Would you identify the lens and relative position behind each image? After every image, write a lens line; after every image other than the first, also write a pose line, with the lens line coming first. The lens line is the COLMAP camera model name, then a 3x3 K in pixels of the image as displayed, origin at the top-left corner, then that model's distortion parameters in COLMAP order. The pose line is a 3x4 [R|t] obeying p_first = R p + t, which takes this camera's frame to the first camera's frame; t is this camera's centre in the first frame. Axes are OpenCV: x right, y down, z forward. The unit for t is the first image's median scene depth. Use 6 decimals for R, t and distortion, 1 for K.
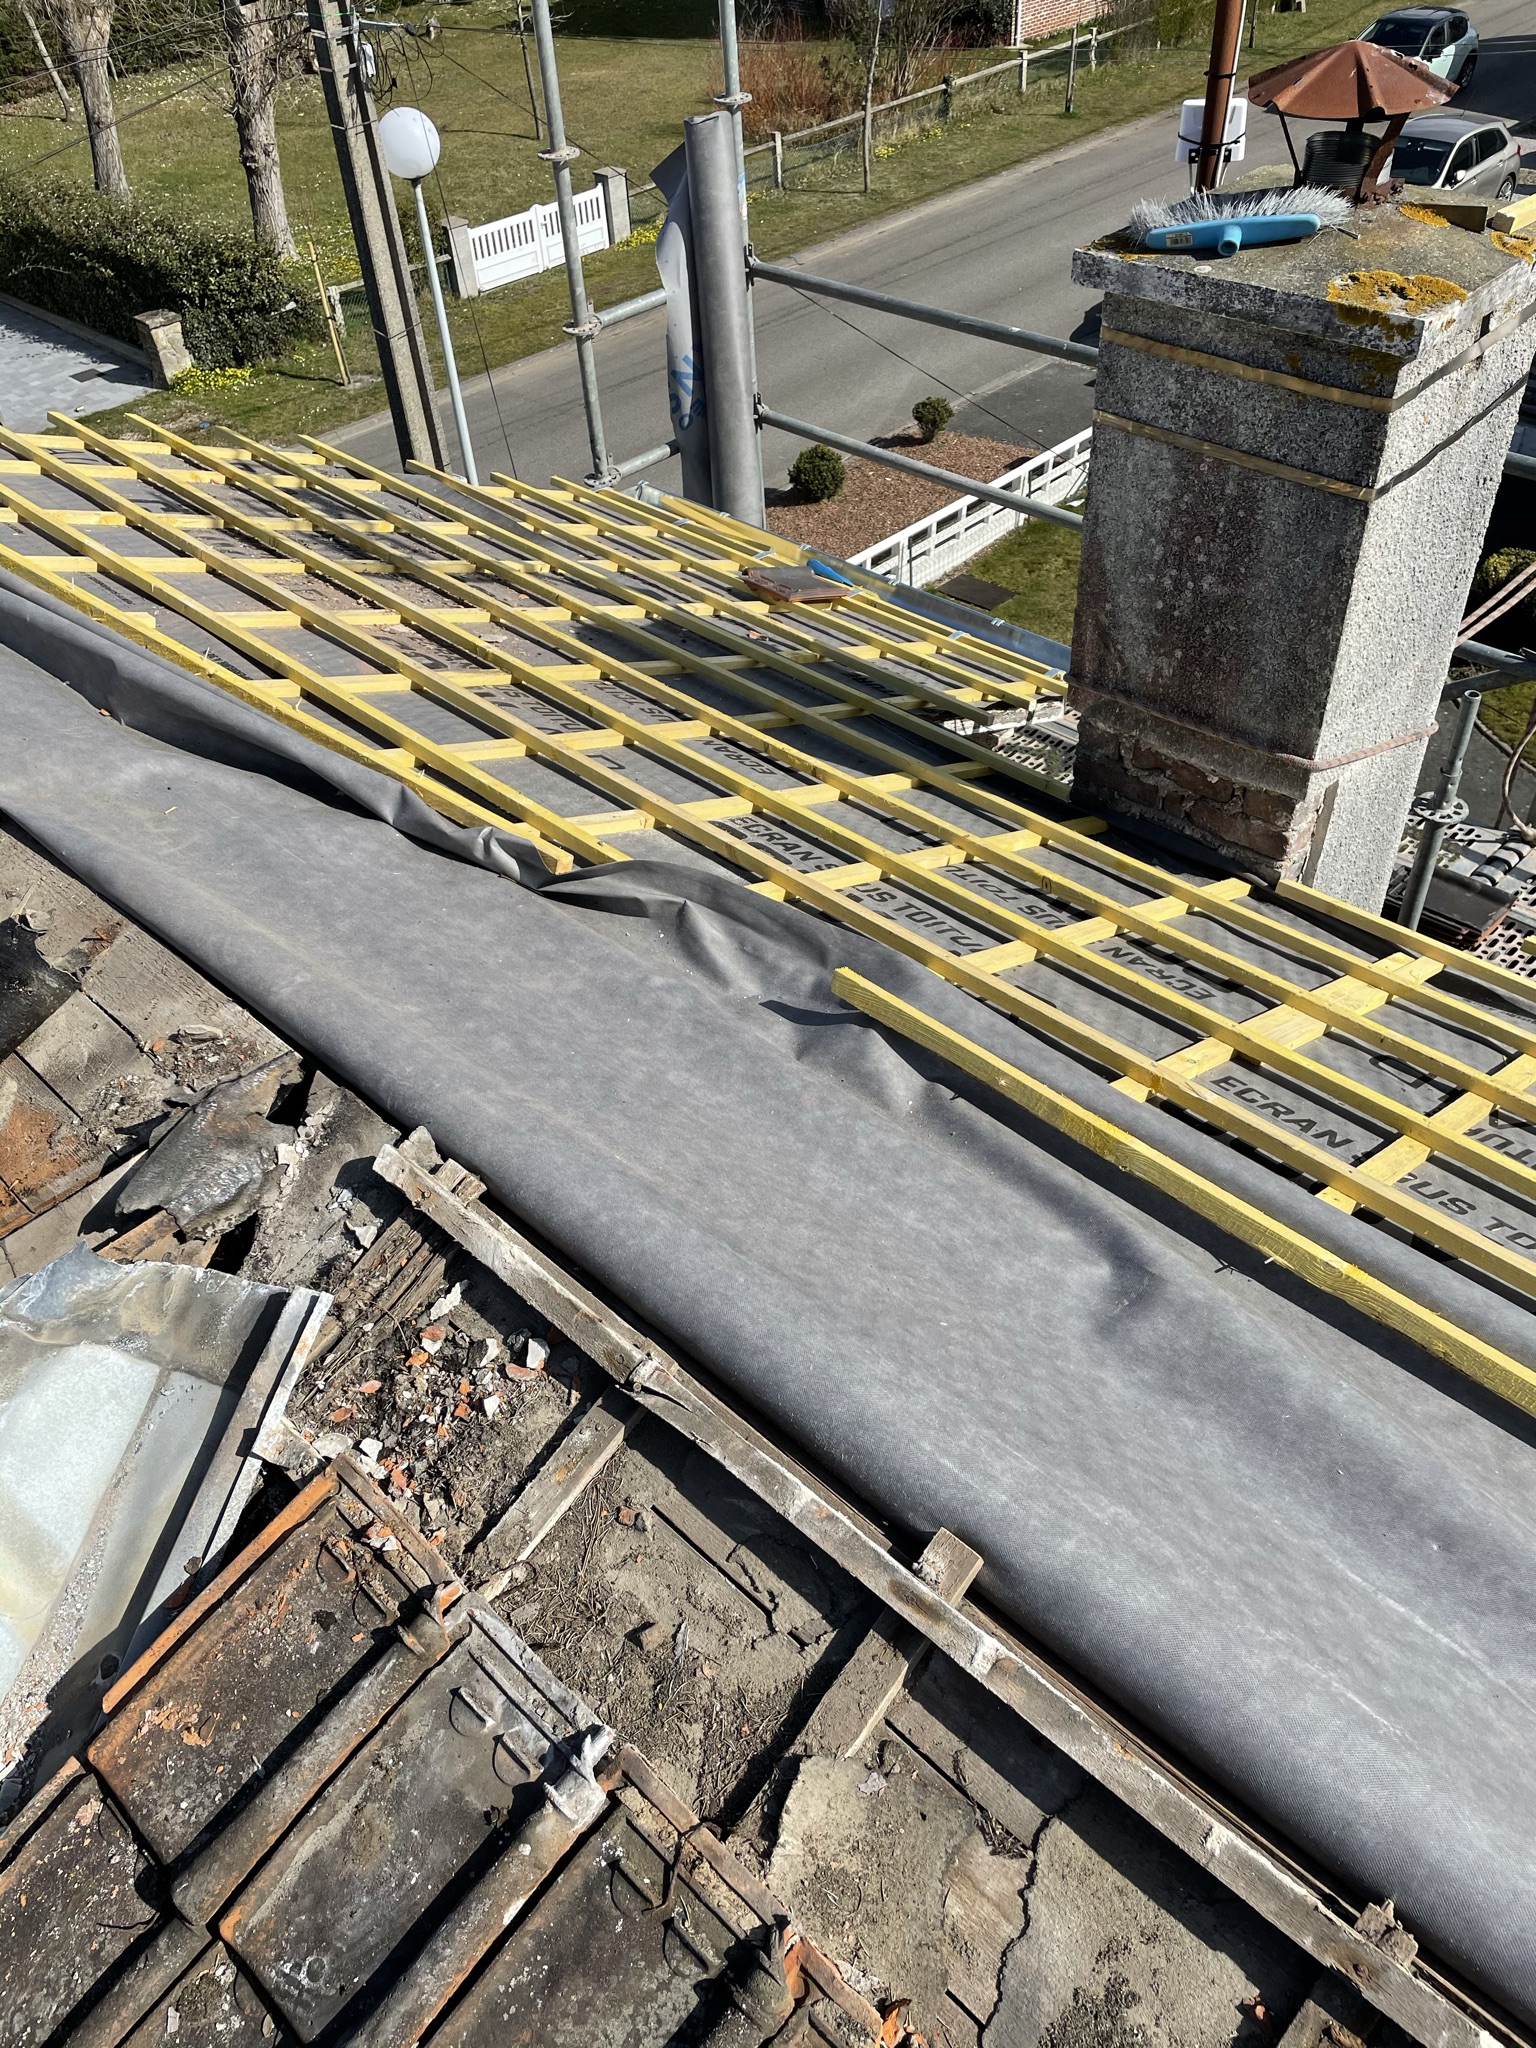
lens RADIAL K [[1552.4, 0, 768.0], [0, 1552.4, 1024.0], [0, 0, 1]] dist [0.097353, -0.117638]
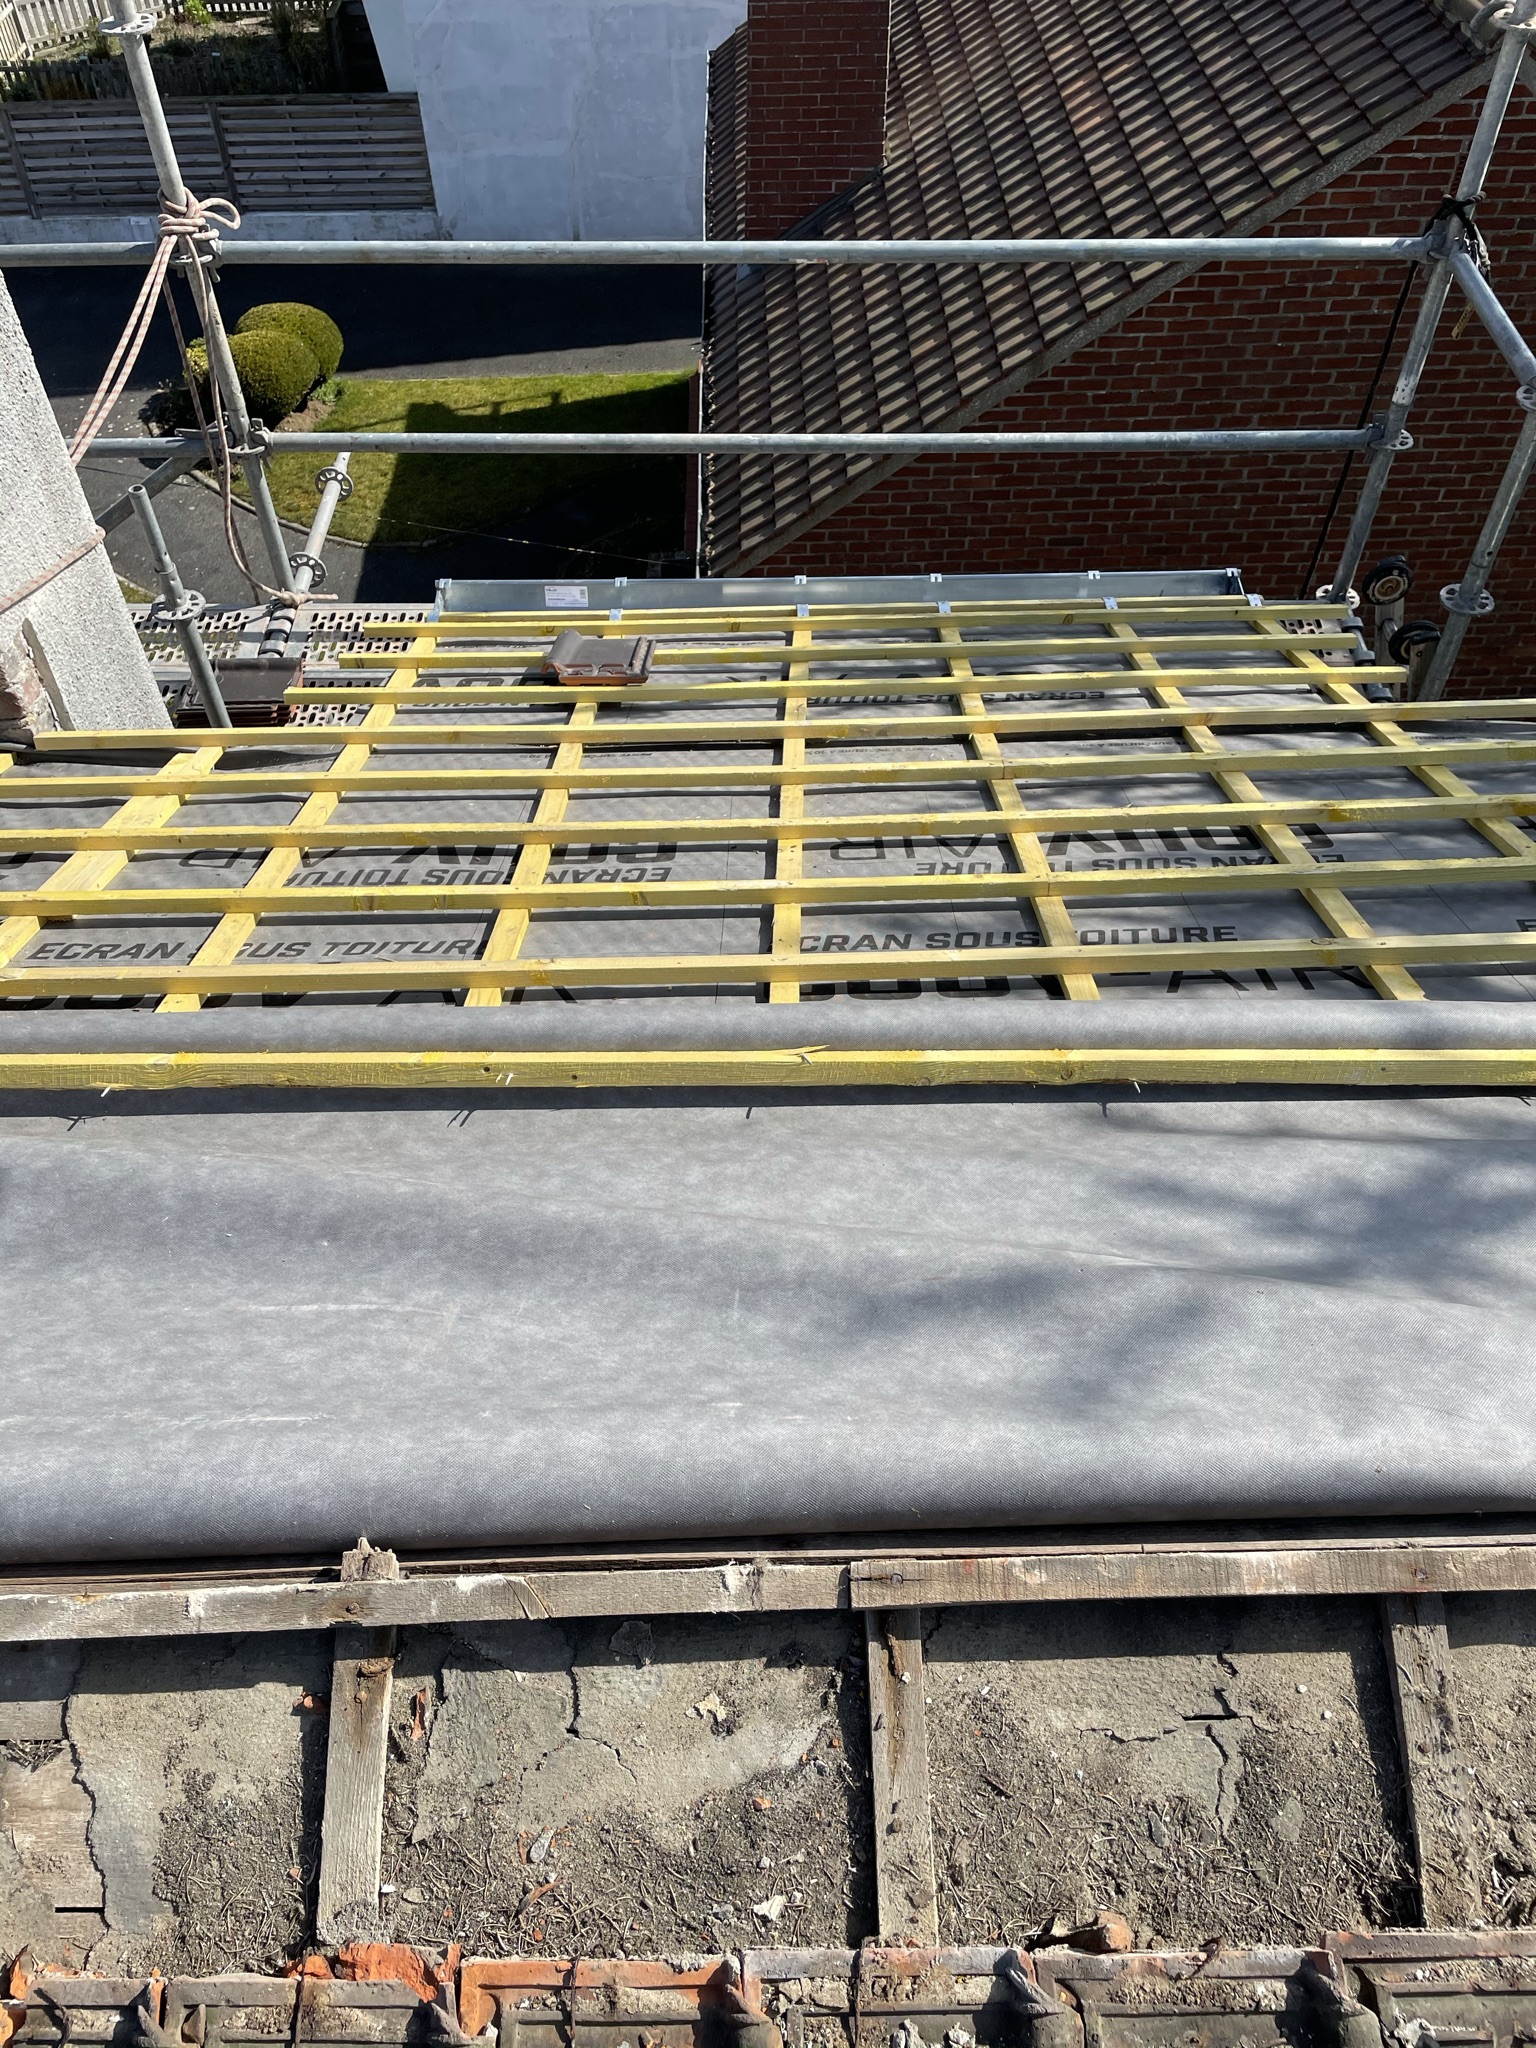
lens RADIAL K [[1552.4, 0, 768.0], [0, 1552.4, 1024.0], [0, 0, 1]] dist [0.097353, -0.117638]
pose [[0.712345, -0.507817, 0.484445, 0.114460], [0.459221, 0.859240, 0.225439, 0.059452], [-0.530736, 0.061877, 0.845275, -0.048302]]
